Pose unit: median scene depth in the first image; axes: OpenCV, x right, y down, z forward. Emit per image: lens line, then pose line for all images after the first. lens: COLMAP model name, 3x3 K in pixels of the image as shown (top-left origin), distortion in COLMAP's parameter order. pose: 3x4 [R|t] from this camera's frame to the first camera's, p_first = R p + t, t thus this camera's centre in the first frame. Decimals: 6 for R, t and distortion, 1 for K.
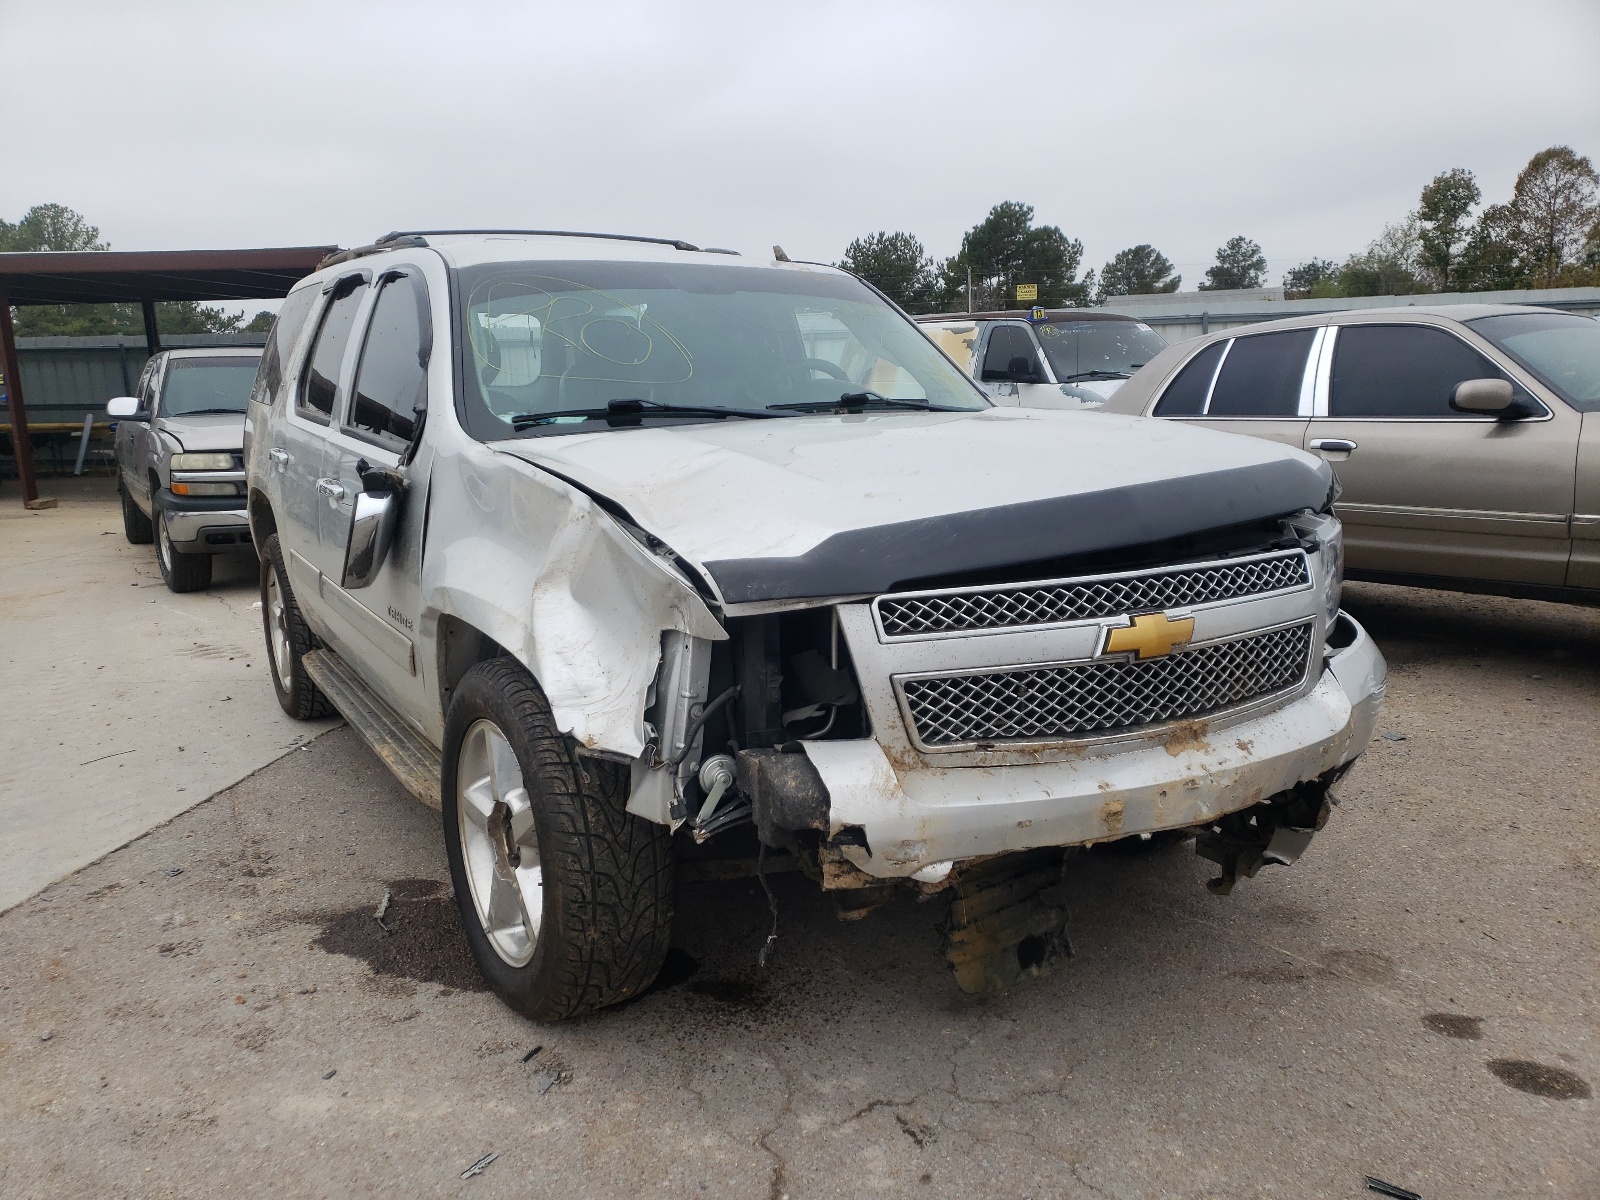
lens RADIAL K [[1217.0, 0, 772.7], [0, 1217.0, 599.0], [0, 0, 1]] dist [0.077705, -0.062061]
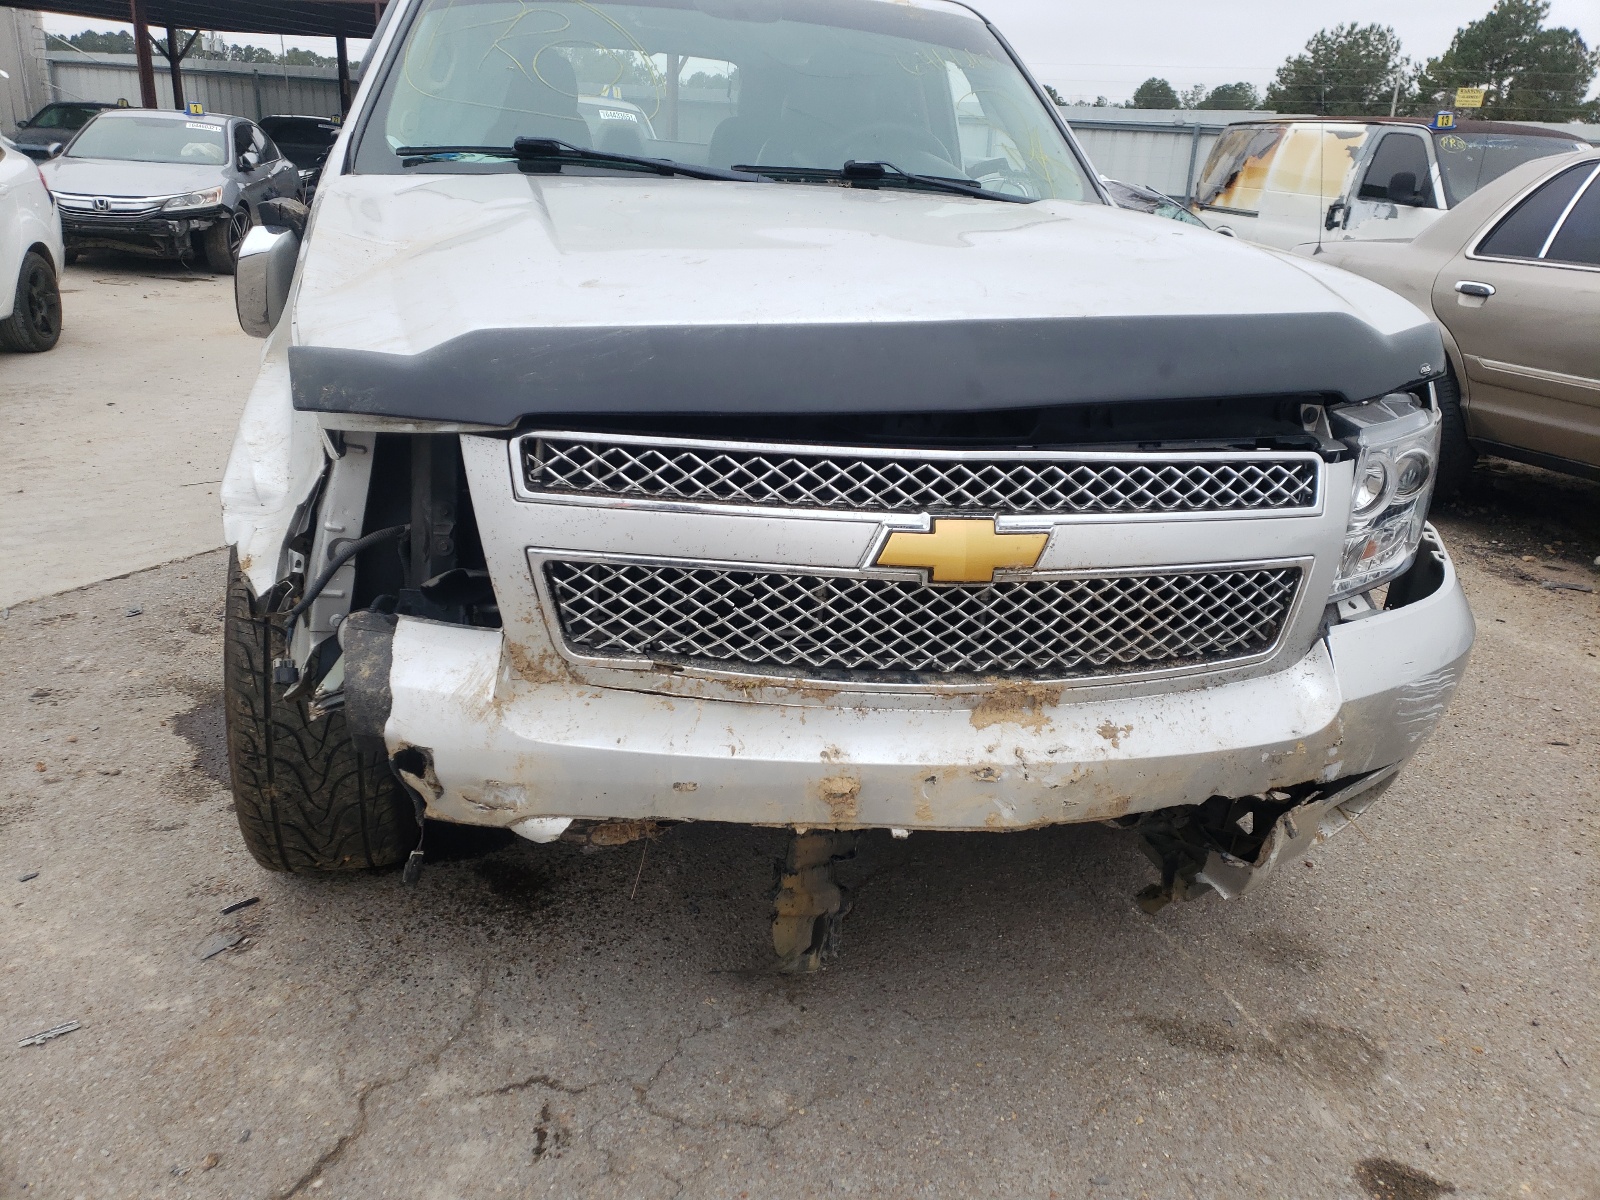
lens RADIAL K [[1217.0, 0, 827.8], [0, 1217.0, 562.6], [0, 0, 1]] dist [0.077705, -0.062061]
pose [[0.955504, 0.170434, -0.240759, 0.378509], [-0.137242, 0.979329, 0.148592, -0.049431], [0.261107, -0.108938, 0.959143, 0.325358]]
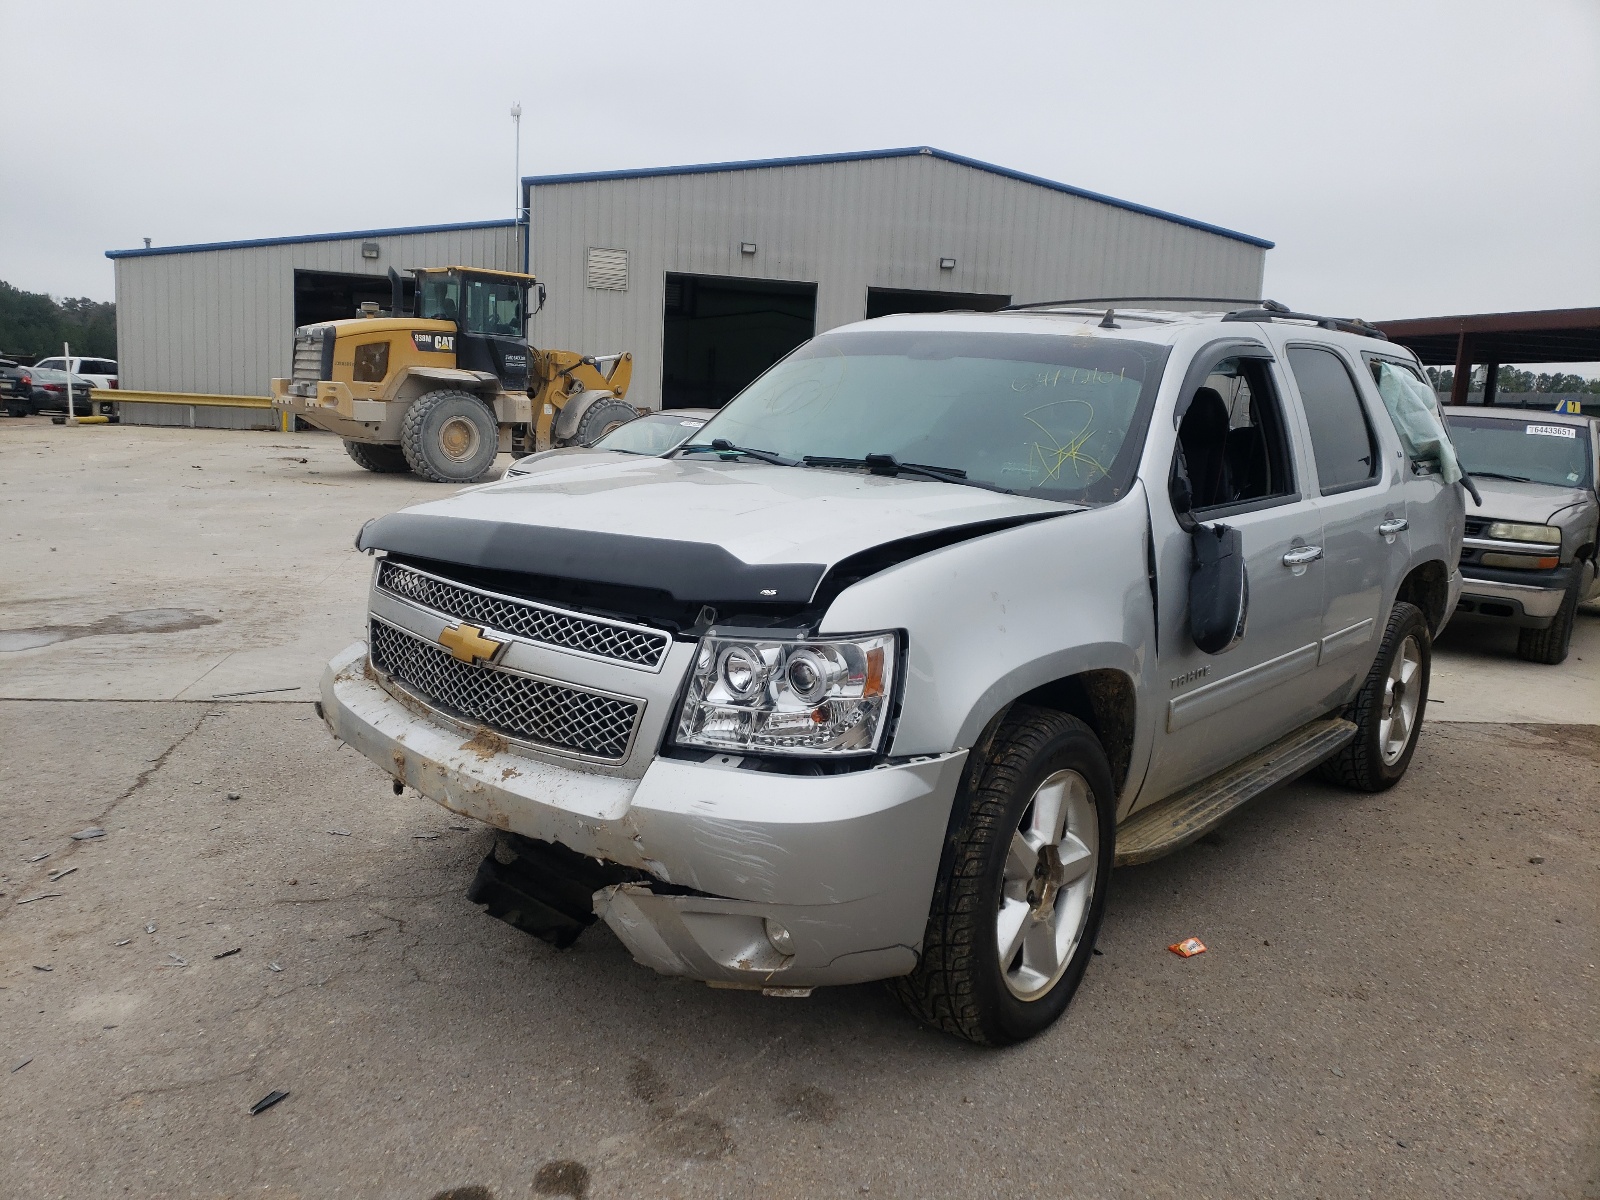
lens RADIAL K [[1217.0, 0, 806.6], [0, 1217.0, 599.1], [0, 0, 1]] dist [0.077705, -0.062061]
pose [[0.336598, 0.185147, -0.923267, 1.444897], [-0.238170, 0.965339, 0.106753, -0.208999], [0.911030, 0.183962, 0.369028, 0.806749]]
